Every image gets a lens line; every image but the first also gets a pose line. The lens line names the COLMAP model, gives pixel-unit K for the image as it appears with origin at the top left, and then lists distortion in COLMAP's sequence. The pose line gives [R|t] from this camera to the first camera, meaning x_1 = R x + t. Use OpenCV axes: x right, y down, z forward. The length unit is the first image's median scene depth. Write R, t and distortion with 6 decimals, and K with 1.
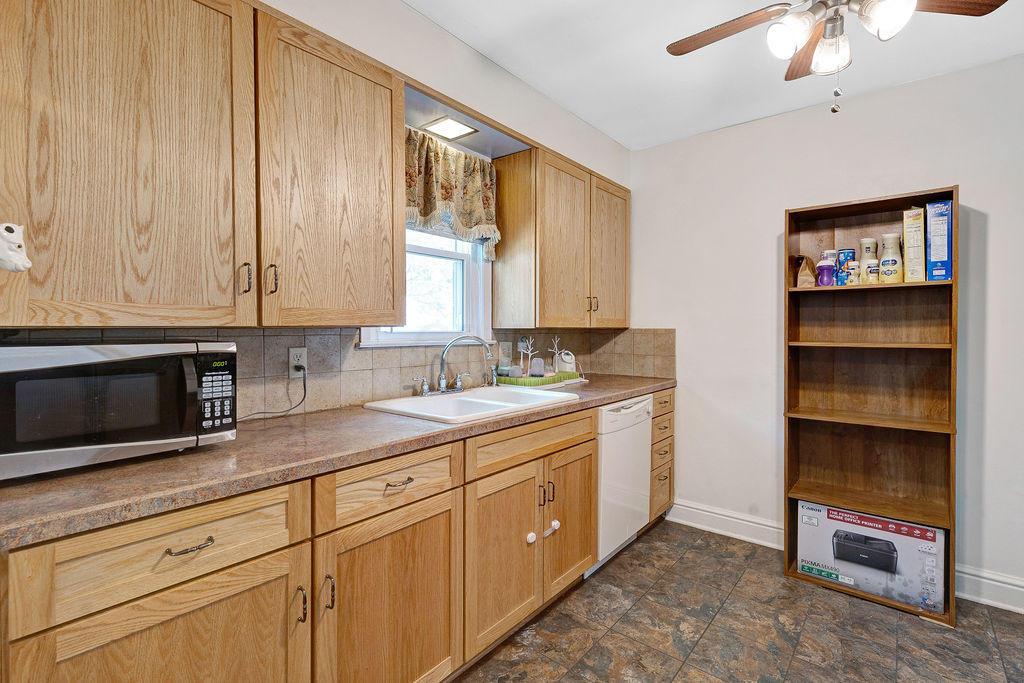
lens RADIAL K [[495.5, 0, 547.9], [0, 495.5, 337.8], [0, 0, 1]] dist [0.002332, 0.000008]
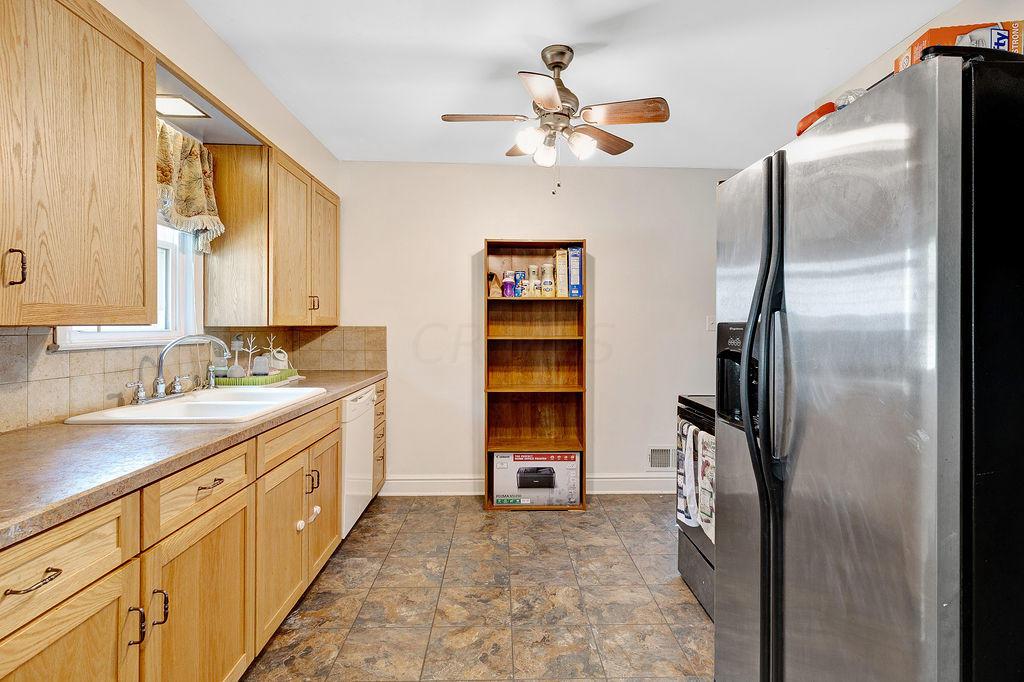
lens RADIAL K [[484.5, 0, 521.2], [0, 484.5, 330.5], [0, 0, 1]] dist [0.002604, -0.000085]
pose [[0.781261, -0.005611, 0.624180, -0.268780], [0.009811, 0.999946, -0.003292, -0.003190], [-0.624128, 0.008696, 0.781274, -0.091072]]
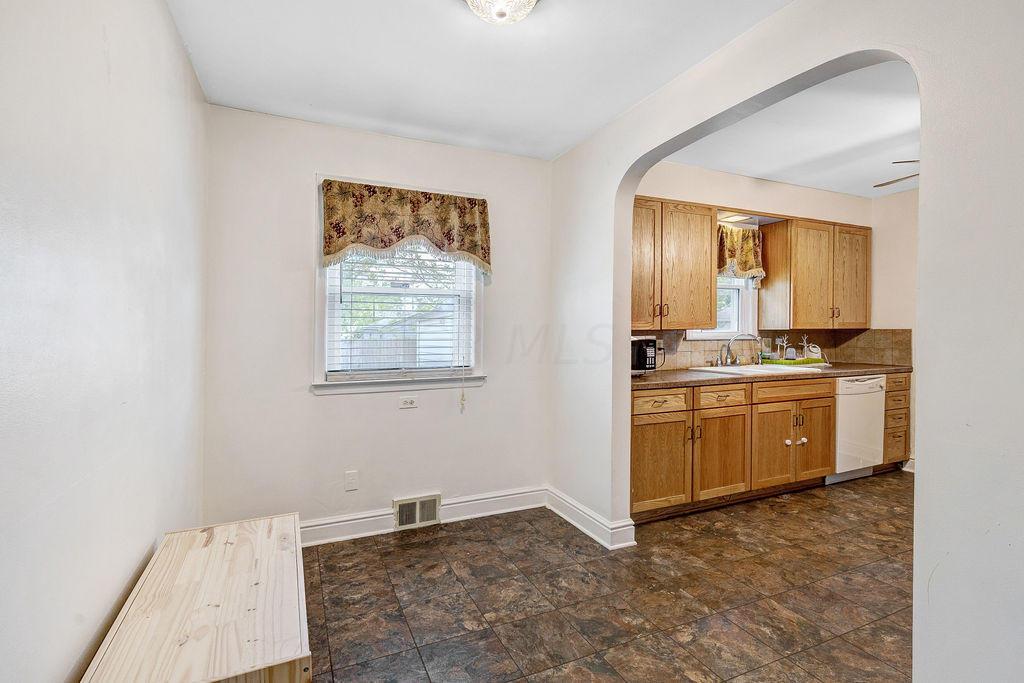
lens RADIAL K [[446.1, 0, 512.0], [0, 446.1, 341.5], [0, 0, 1]] dist [0.009297, 0.000138]
pose [[0.845156, 0.006056, -0.534486, -0.012020], [-0.003378, 0.999976, 0.005990, 0.017072], [0.534510, -0.003257, 0.845156, -0.841824]]
